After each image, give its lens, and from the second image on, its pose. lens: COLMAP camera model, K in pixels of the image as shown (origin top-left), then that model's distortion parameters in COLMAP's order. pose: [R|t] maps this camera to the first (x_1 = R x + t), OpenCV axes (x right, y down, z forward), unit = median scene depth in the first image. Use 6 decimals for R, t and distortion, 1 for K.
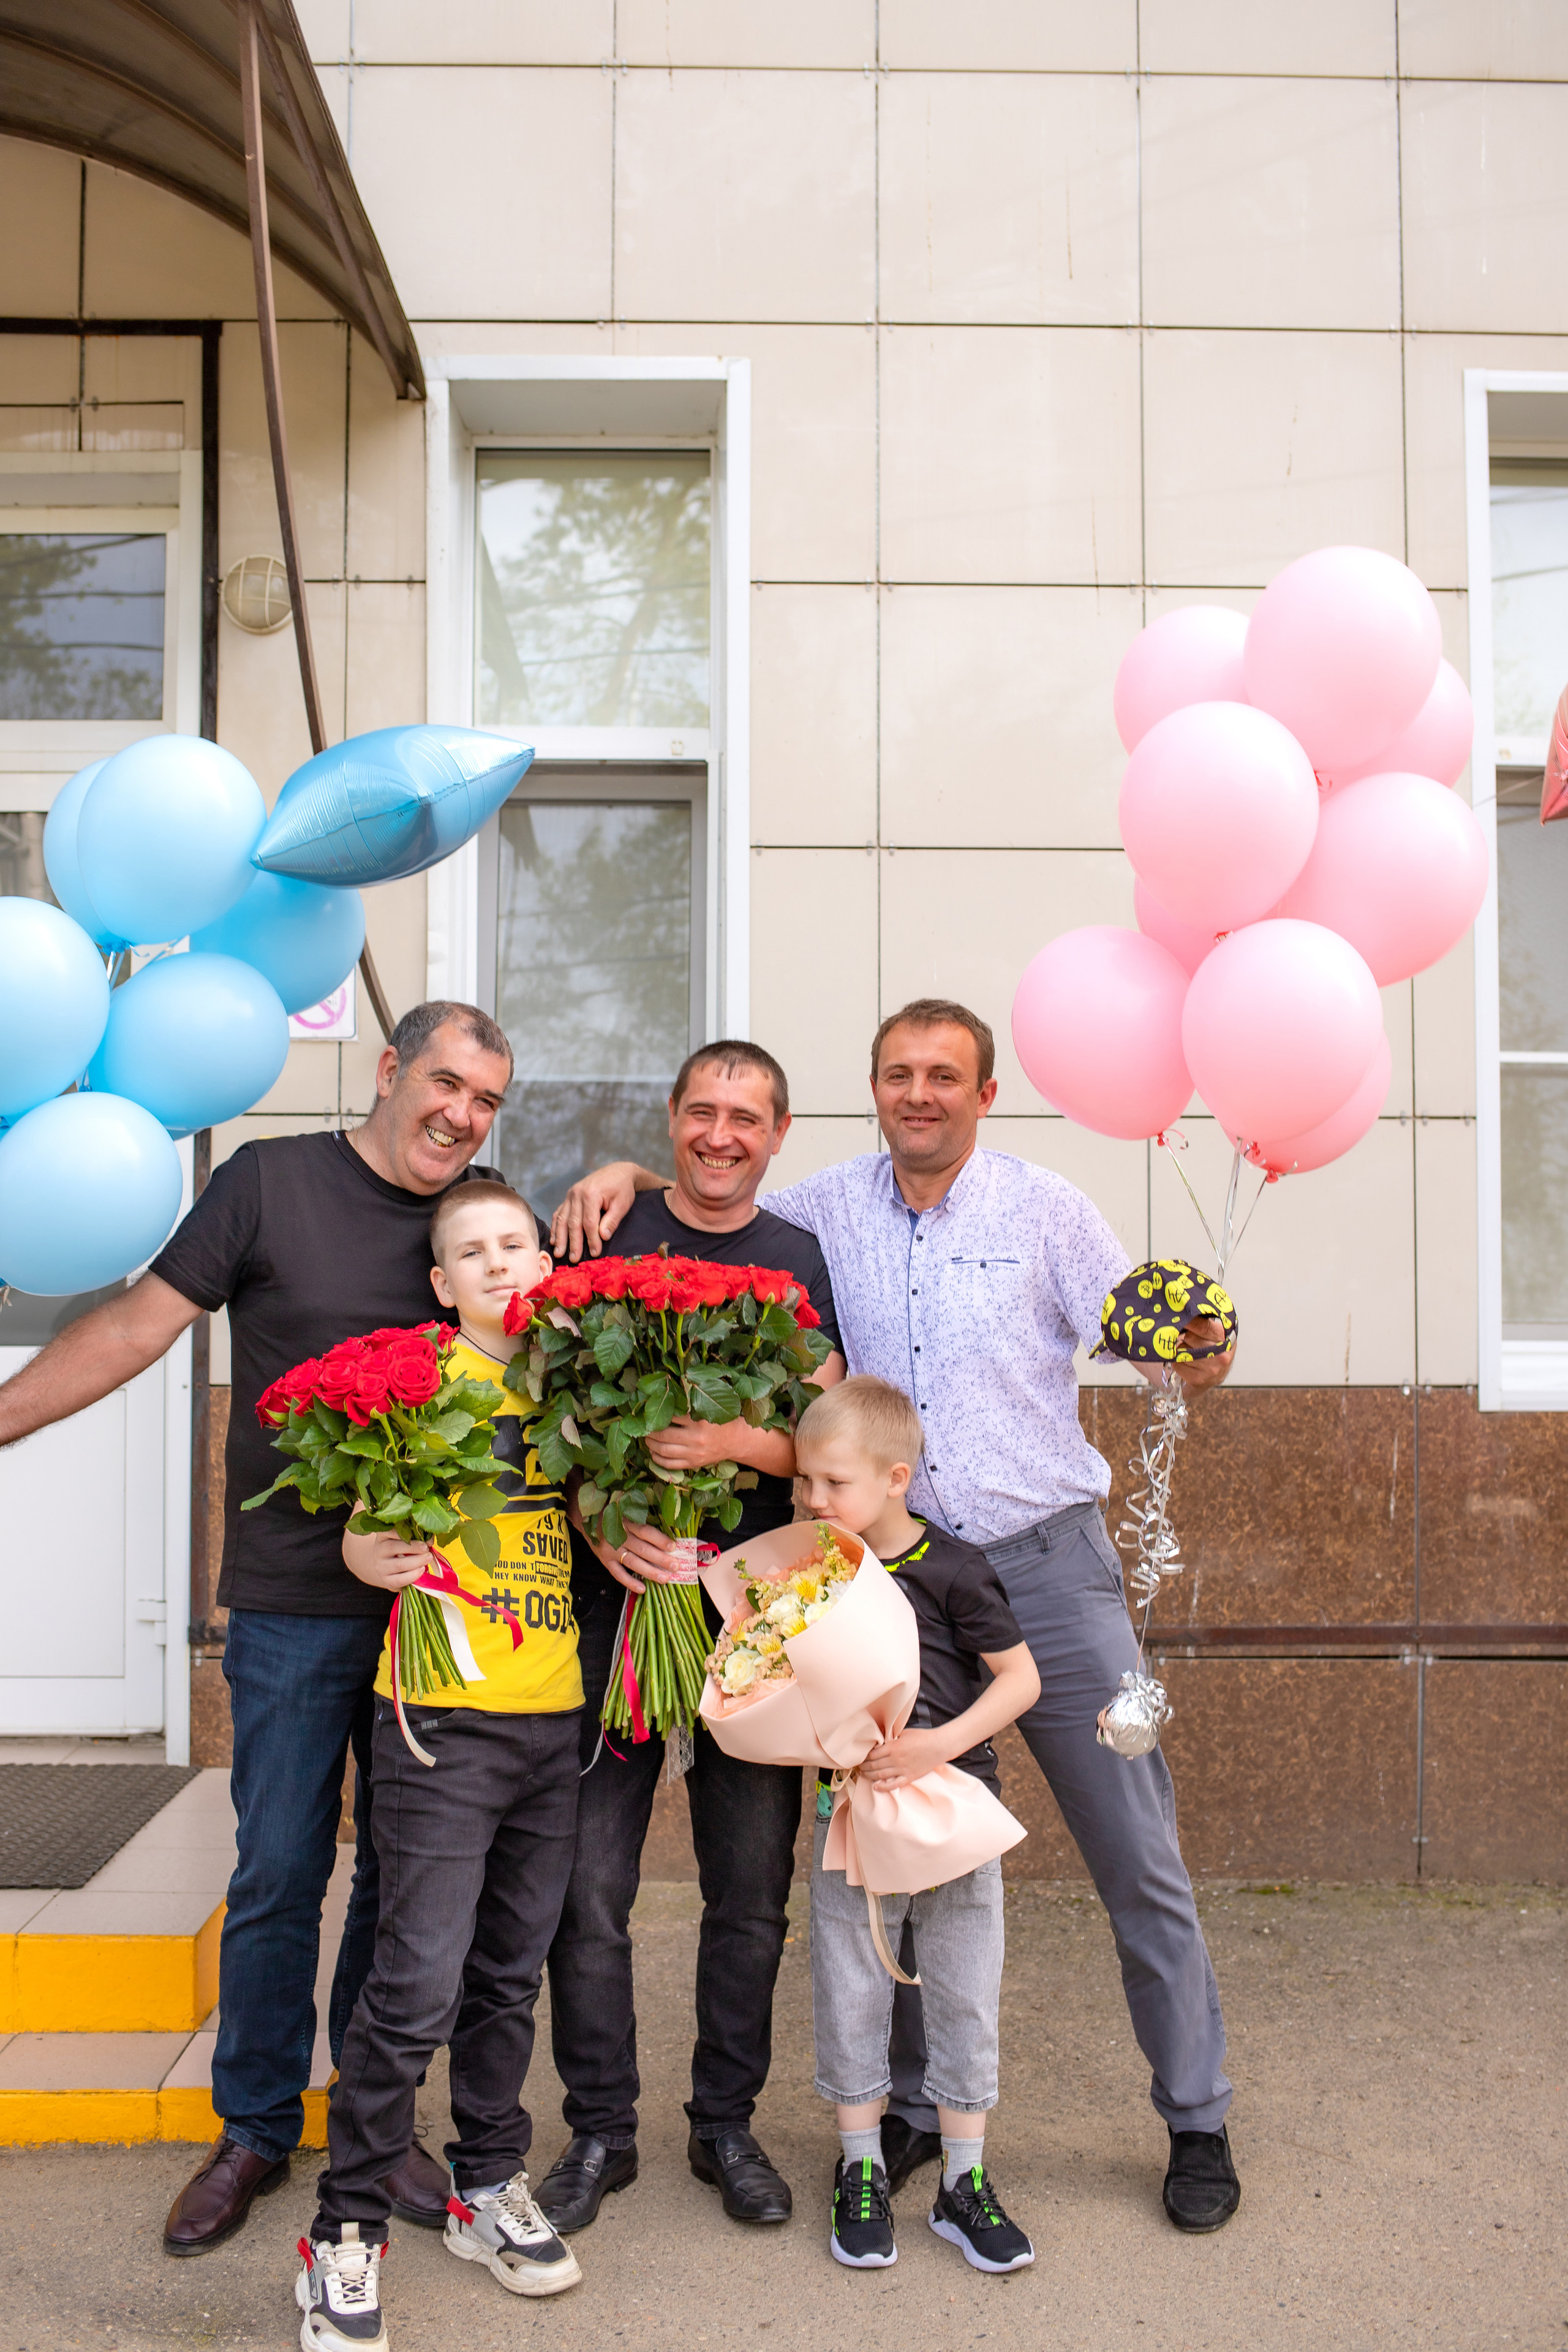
lens RADIAL K [[2460.8, 0, 784.0], [0, 2460.8, 1176.0], [0, 0, 1]] dist [-0.028759, 0.022979]
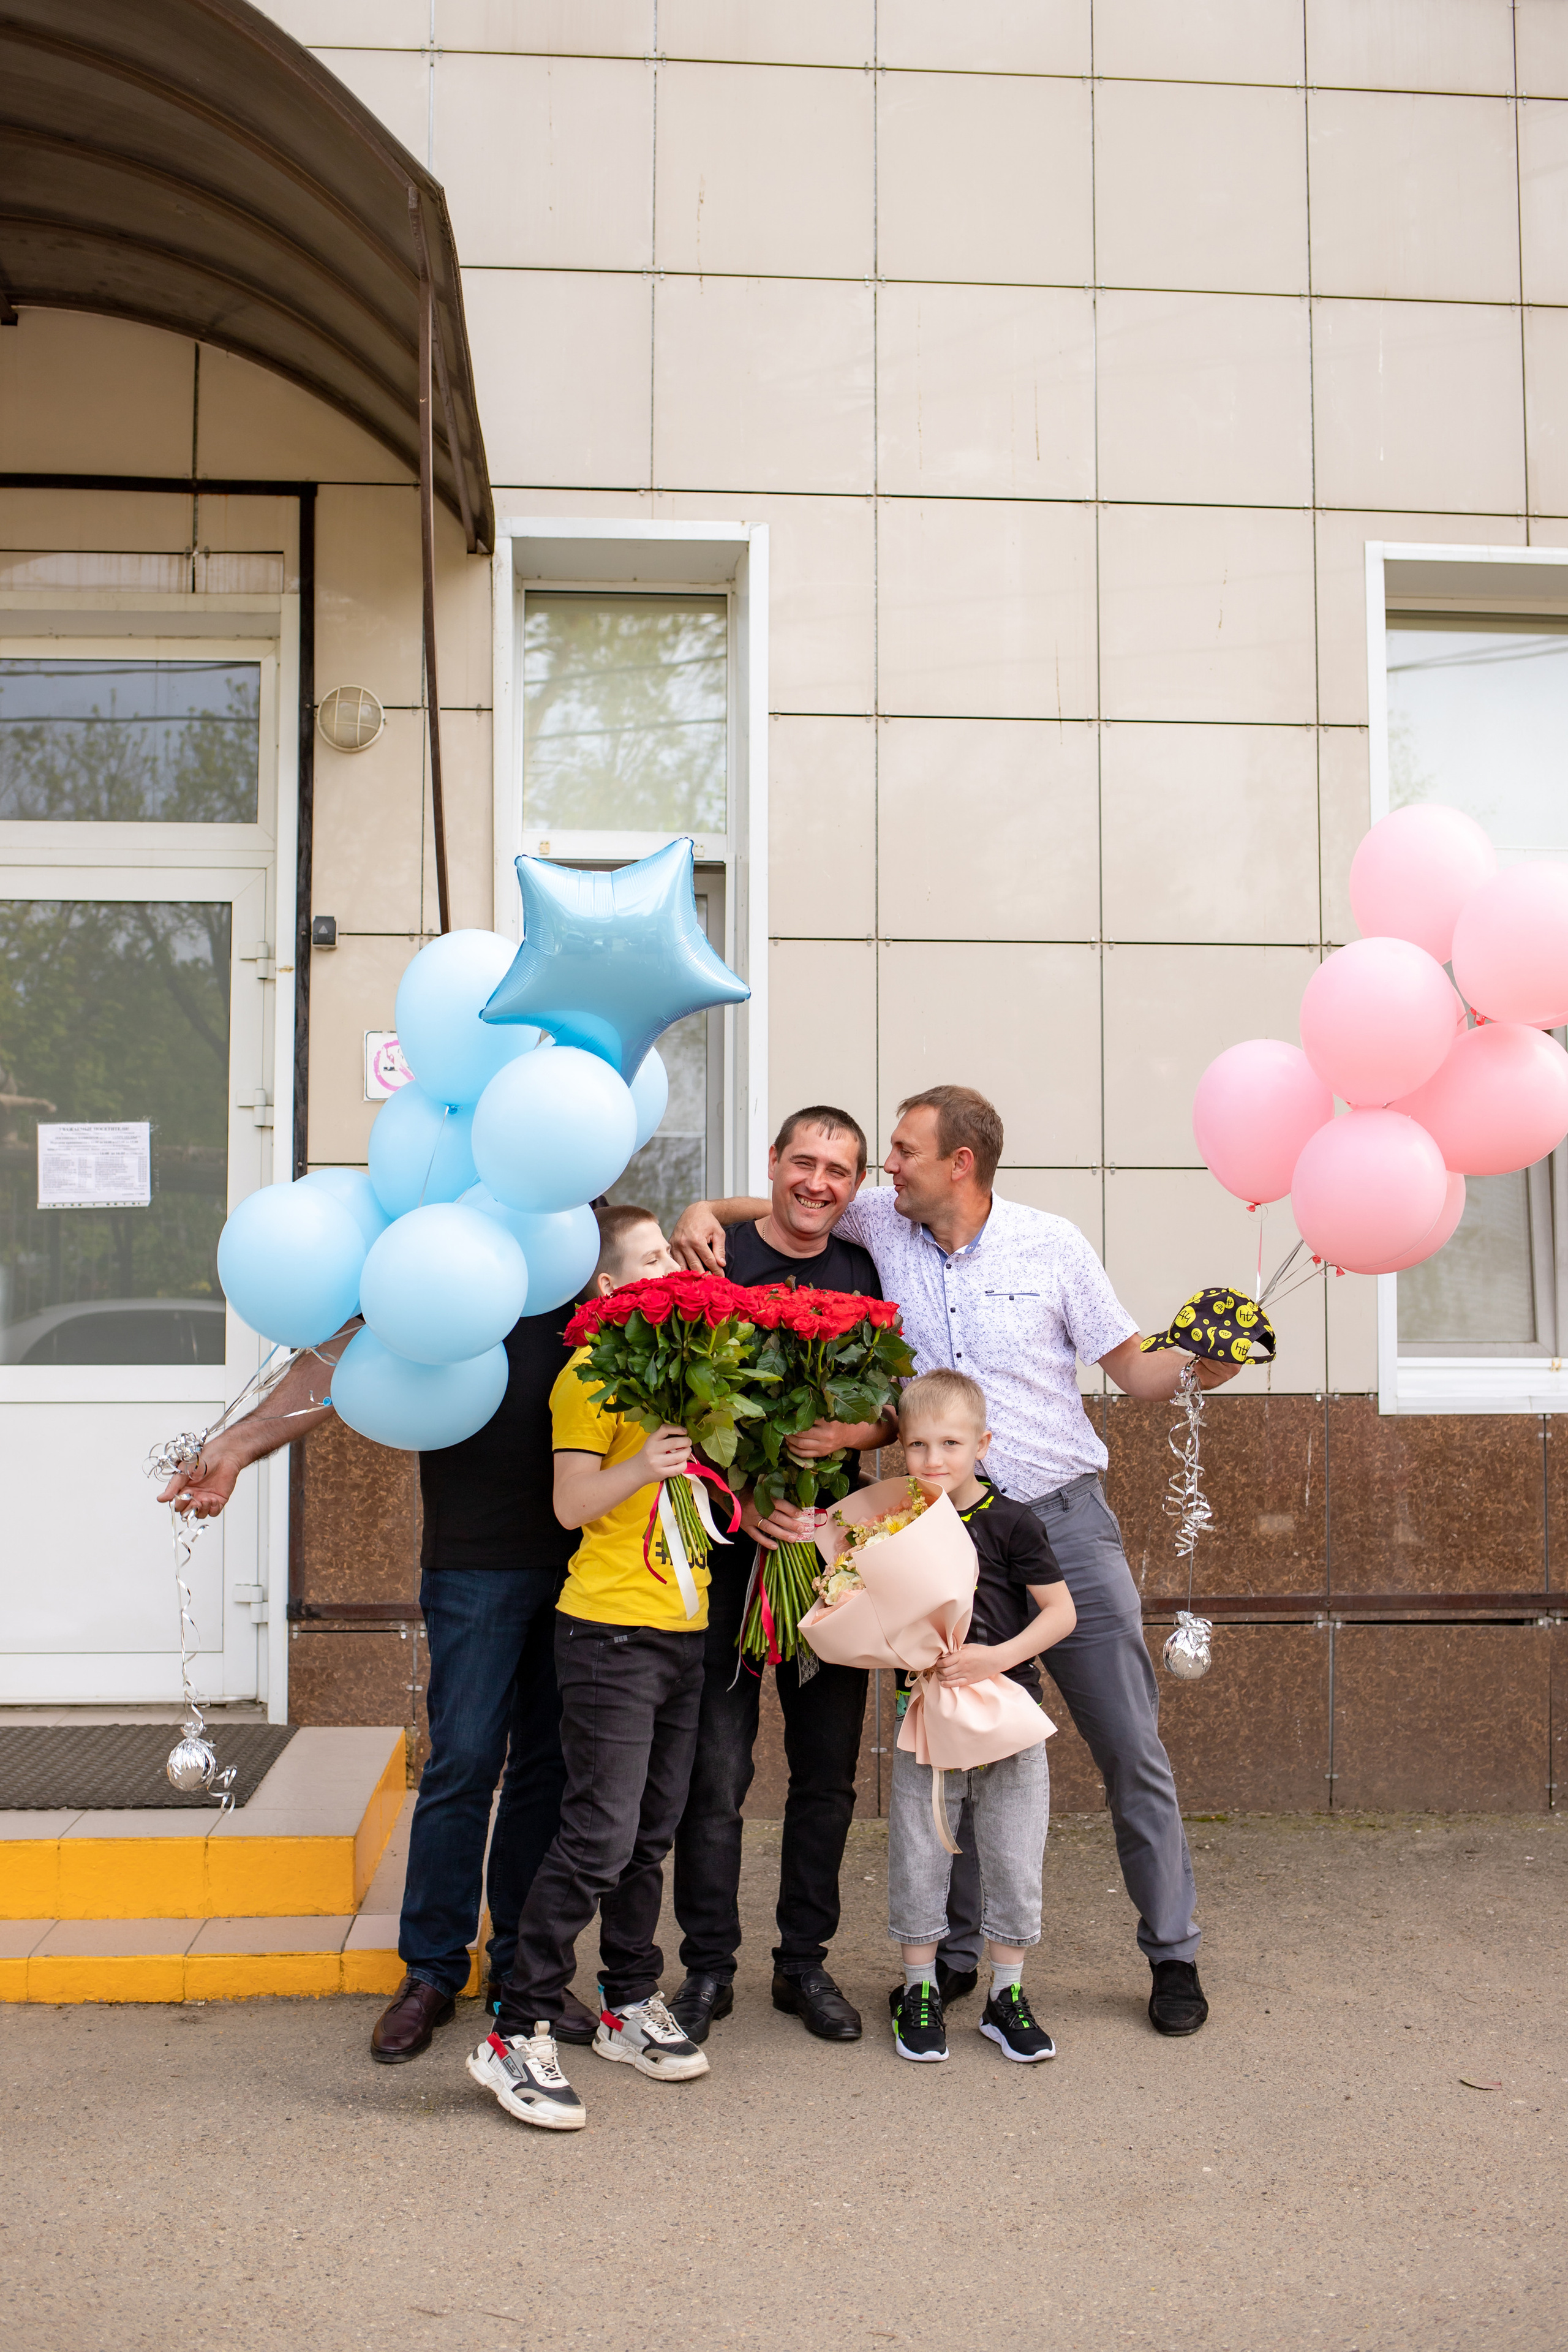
lens RADIAL K [[2428.1, 0, 831.5], [0, 2428.1, 1189.8], [0, 0, 1]] dist [-0.013609, -0.005503]
pose [[0.998040, 0.001467, 0.062567, -0.056318], [-0.000624, 0.999909, -0.013503, 0.002718], [-0.062582, 0.013438, 0.997949, -0.161004]]
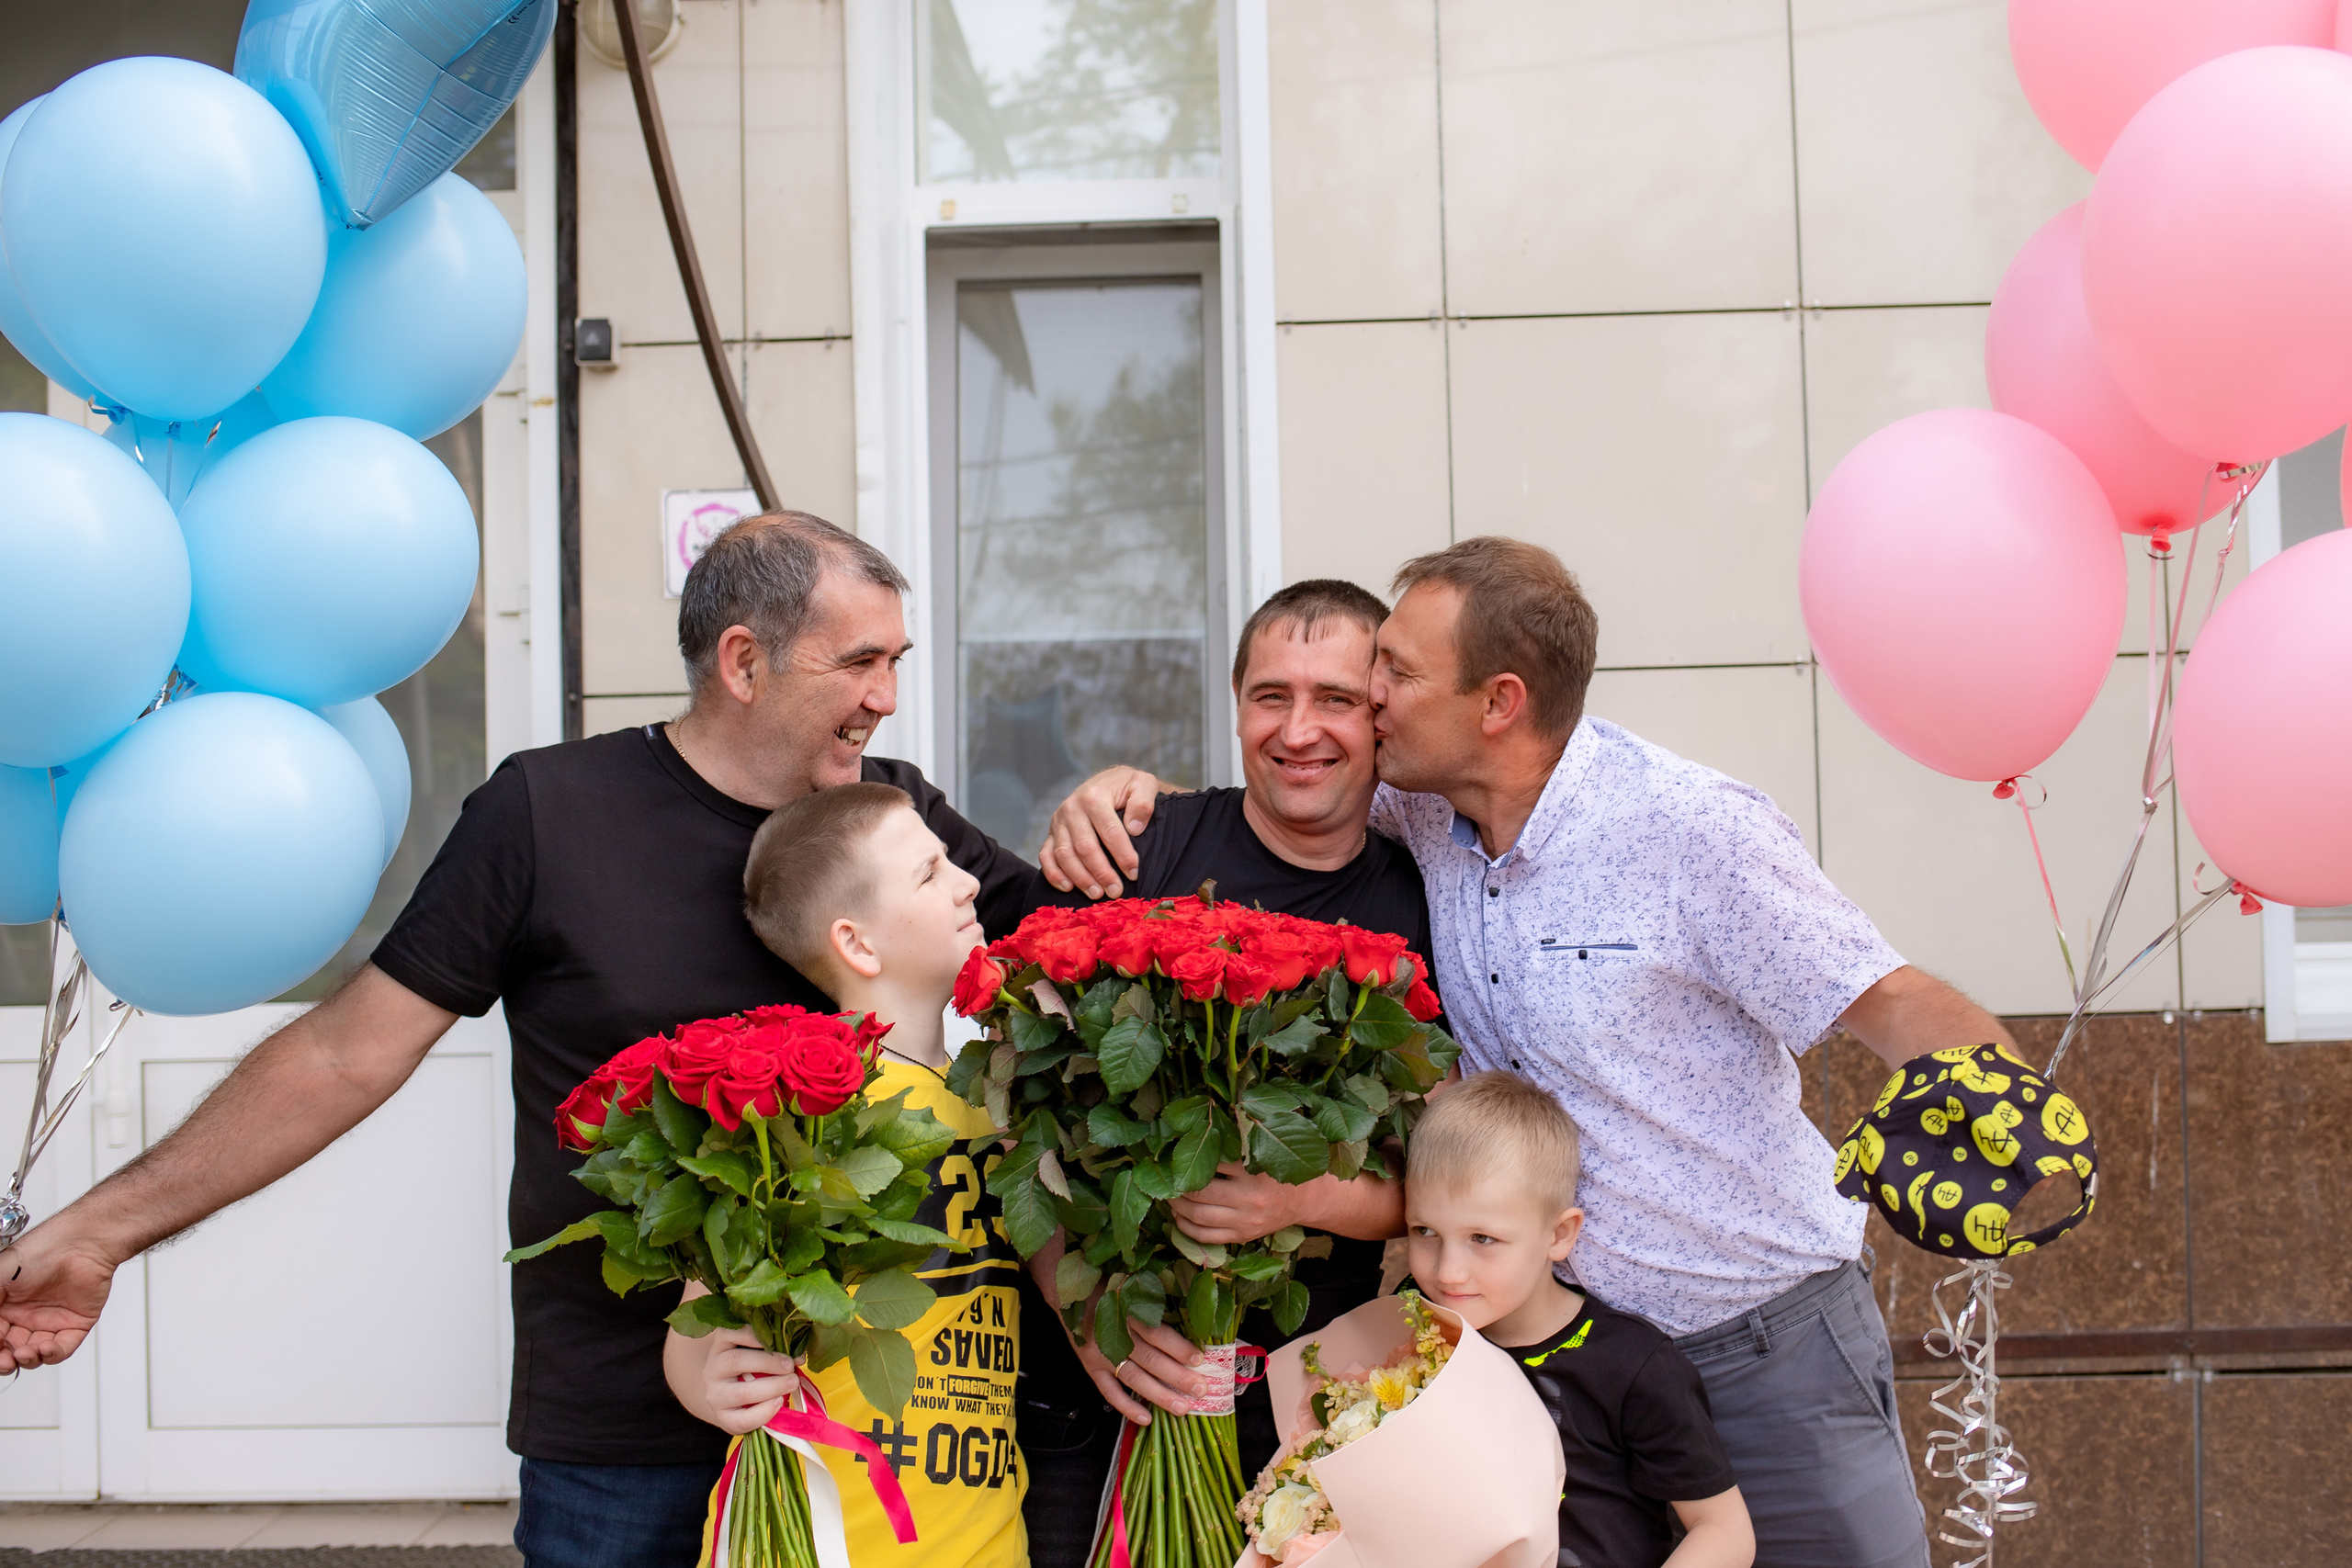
lens RADIAL K [[2968.9, 0, 1176.0], [0, 2968.9, 784.0], [0, 0, 1]] dist [-0.039640, 0.002678]
pose [[0.998534, -0.028563, -0.045983, -0.005262], [0.029145, 0.999503, 0.012045, -0.003500], [0.045616, -0.013368, 0.998870, 0.088214]]
